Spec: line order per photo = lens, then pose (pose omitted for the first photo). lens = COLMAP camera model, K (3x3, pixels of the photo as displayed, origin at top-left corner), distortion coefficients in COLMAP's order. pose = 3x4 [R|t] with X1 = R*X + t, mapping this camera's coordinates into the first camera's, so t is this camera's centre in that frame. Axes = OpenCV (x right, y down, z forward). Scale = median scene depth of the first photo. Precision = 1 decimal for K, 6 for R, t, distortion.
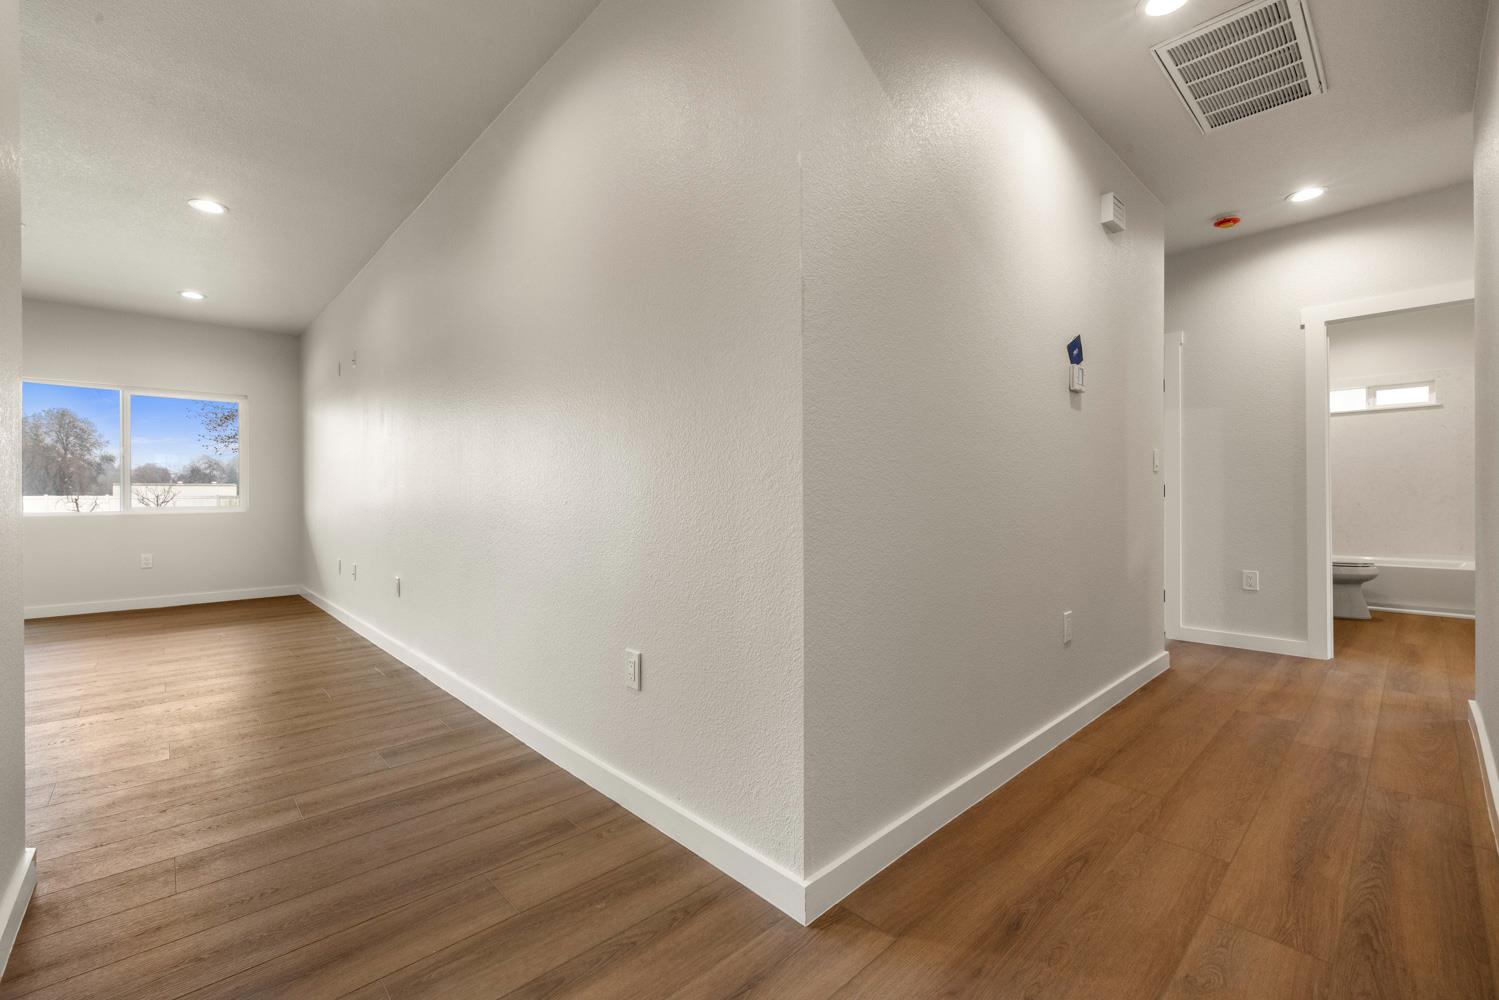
lens RADIAL K [[636.2, 0, 740.4], [0, 636.2, 490.8], [0, 0, 1]] dist [0.001008, -0.000333]
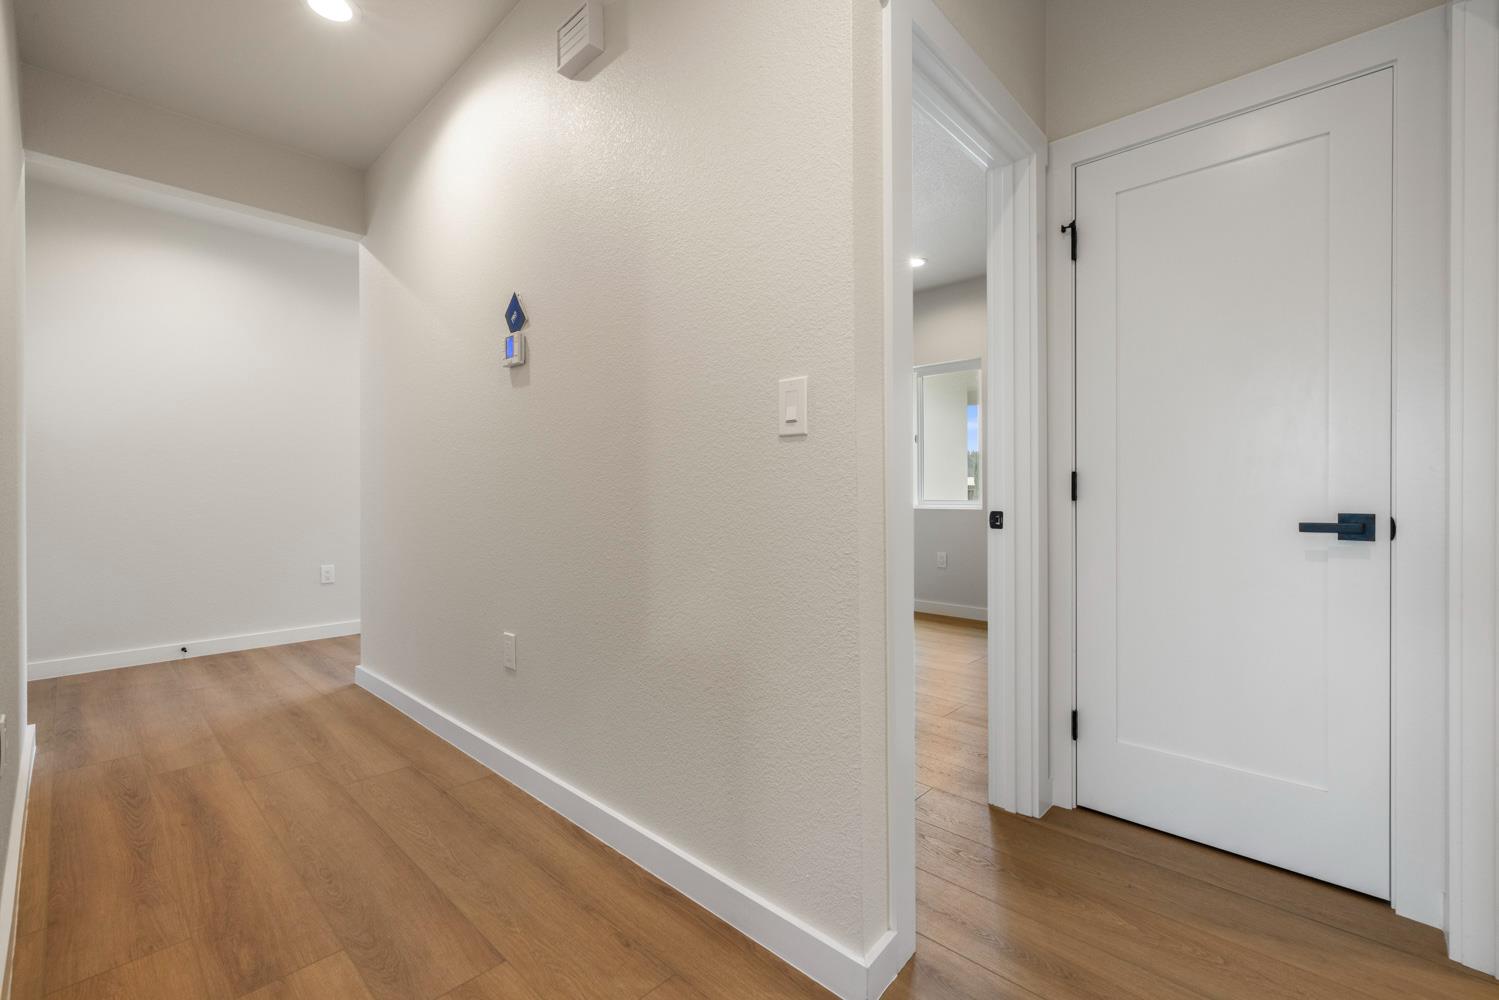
lens RADIAL K [[636.2, 0, 740.4], [0, 636.2, 490.8], [0, 0, 1]] dist [0.001008, -0.000333]
pose [[0.061729, 0.004343, -0.998083, 1.798027], [0.008778, 0.999949, 0.004894, 0.000940], [0.998054, -0.009064, 0.061688, 1.642836]]
